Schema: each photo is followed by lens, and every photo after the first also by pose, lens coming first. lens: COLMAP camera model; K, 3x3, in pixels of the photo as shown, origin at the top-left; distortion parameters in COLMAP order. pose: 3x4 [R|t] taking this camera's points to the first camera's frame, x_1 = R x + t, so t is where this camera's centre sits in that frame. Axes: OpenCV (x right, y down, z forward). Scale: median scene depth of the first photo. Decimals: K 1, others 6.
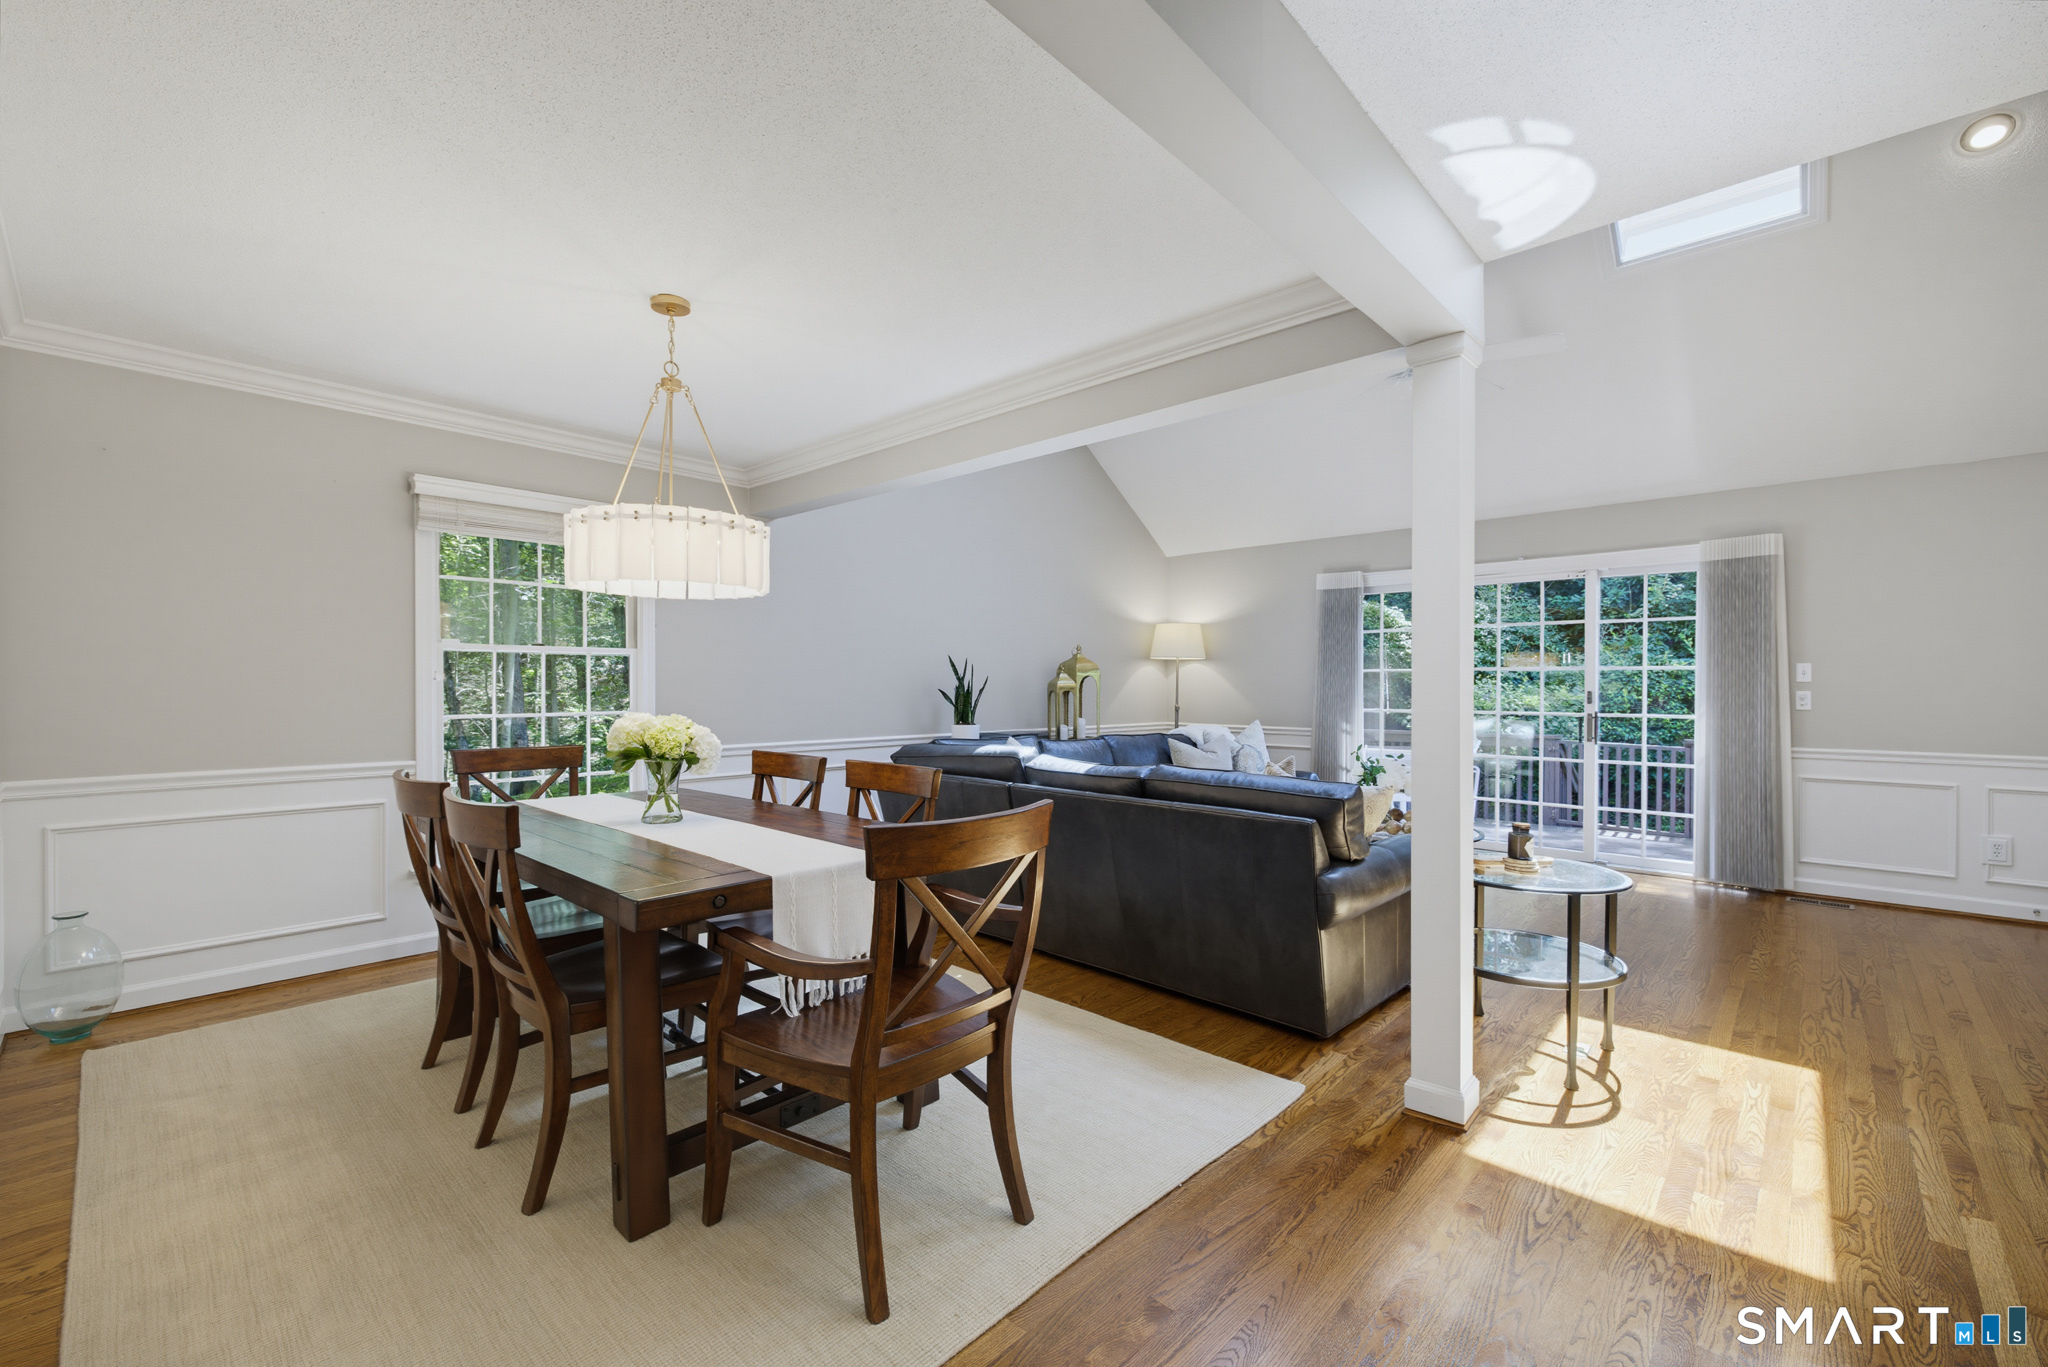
lens RADIAL K [[853.9, 0, 1030.2], [0, 853.9, 689.4], [0, 0, 1]] dist [0.001763, -0.000861]
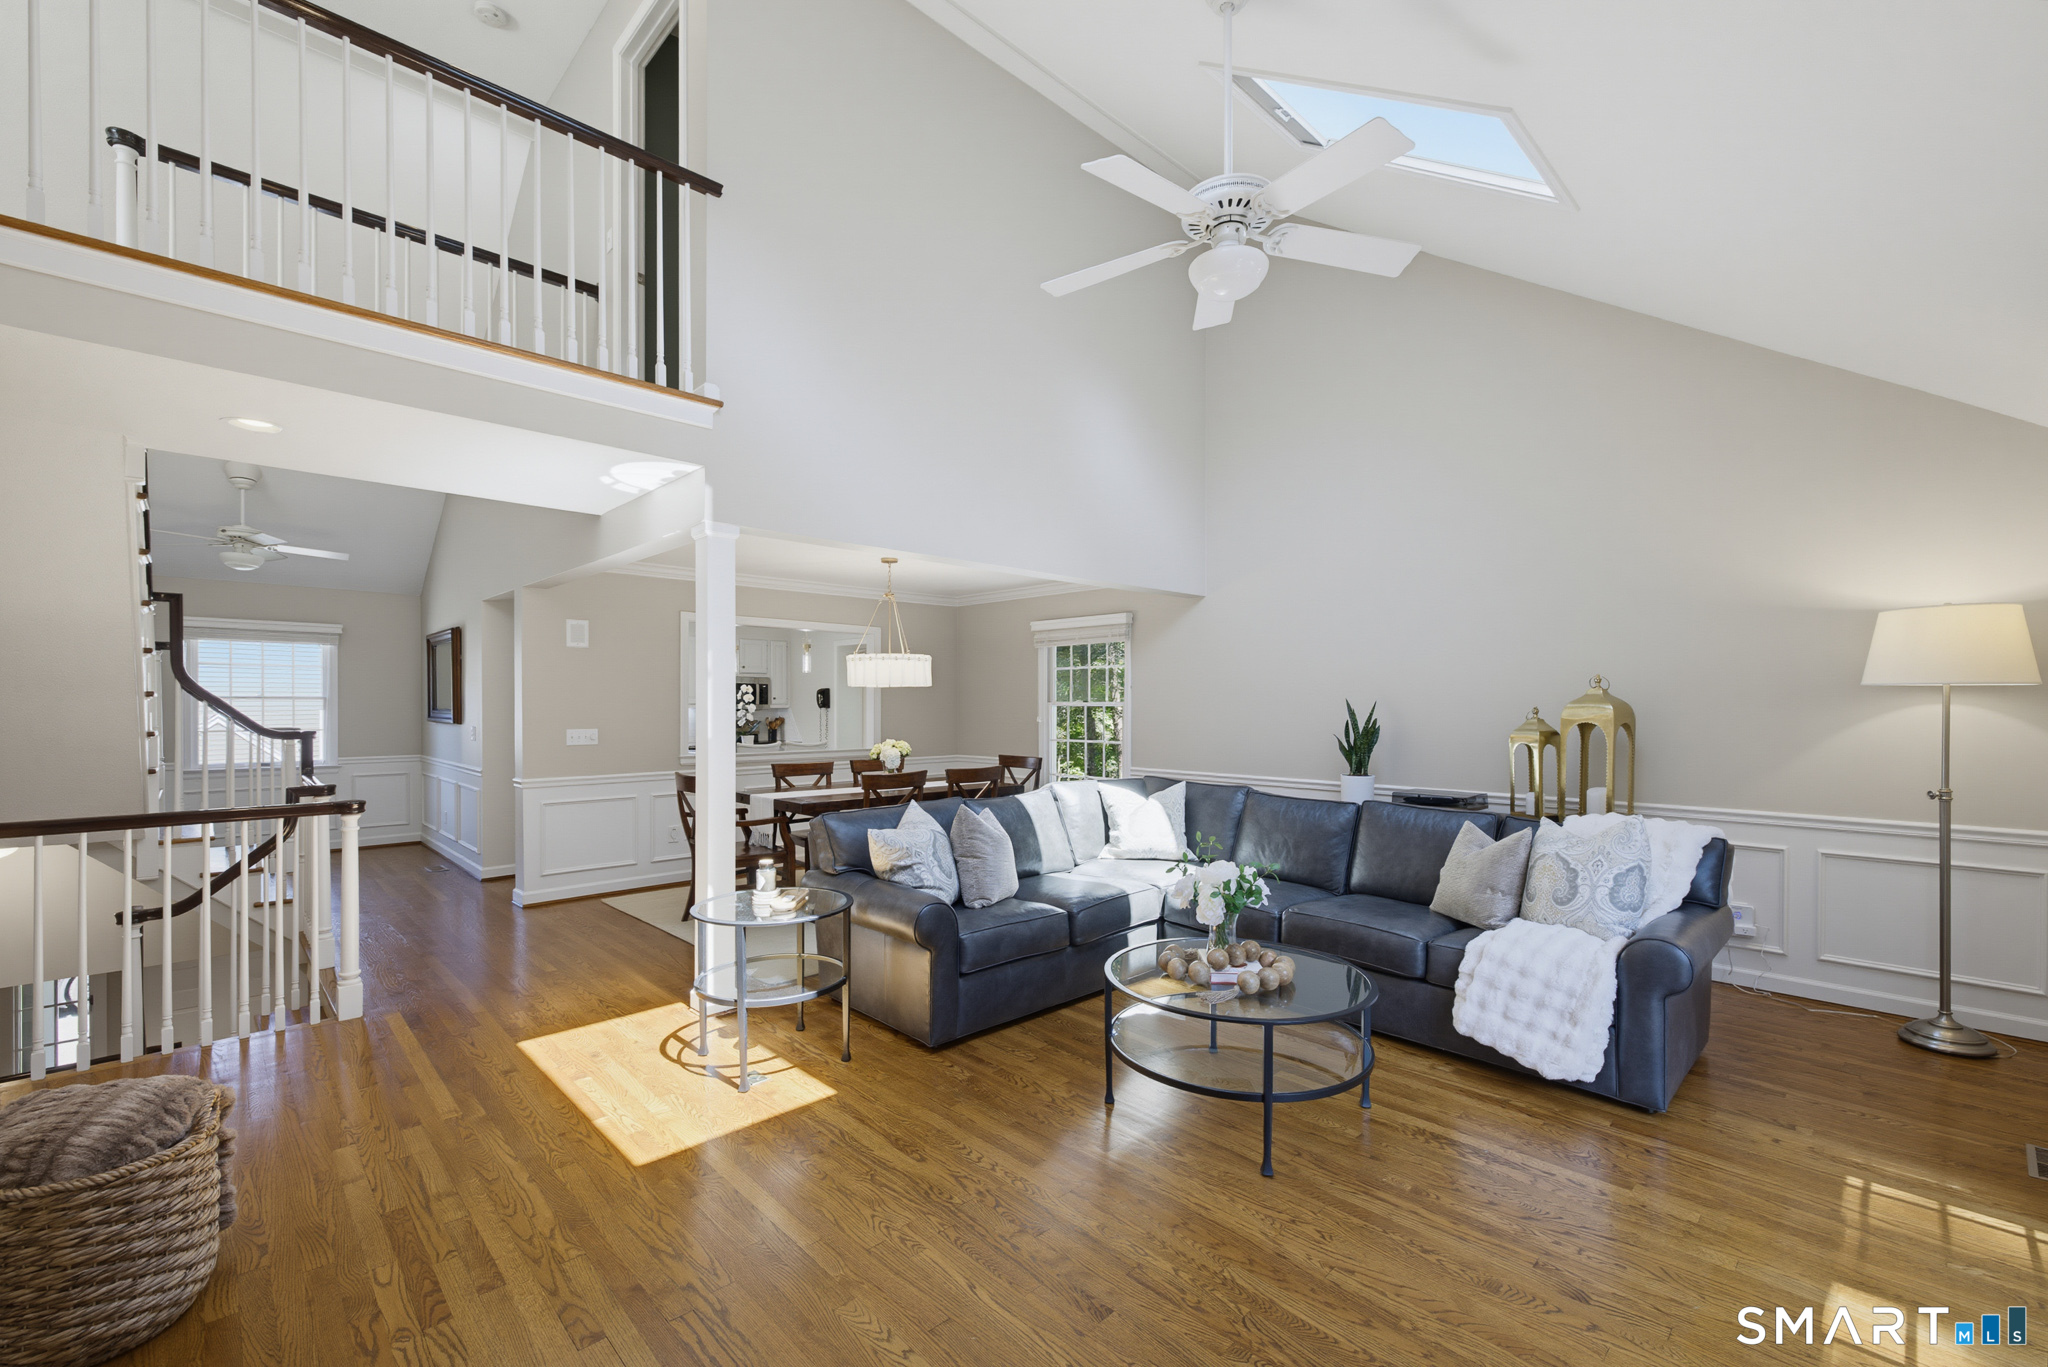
lens RADIAL K [[853.9, 0, 1027.7], [0, 853.9, 709.3], [0, 0, 1]] dist [0.001763, -0.000861]
pose [[-0.056247, 0.002505, -0.998414, 0.924503], [-0.007658, 0.999966, 0.002940, -0.031388], [0.998388, 0.007811, -0.056226, 0.758480]]
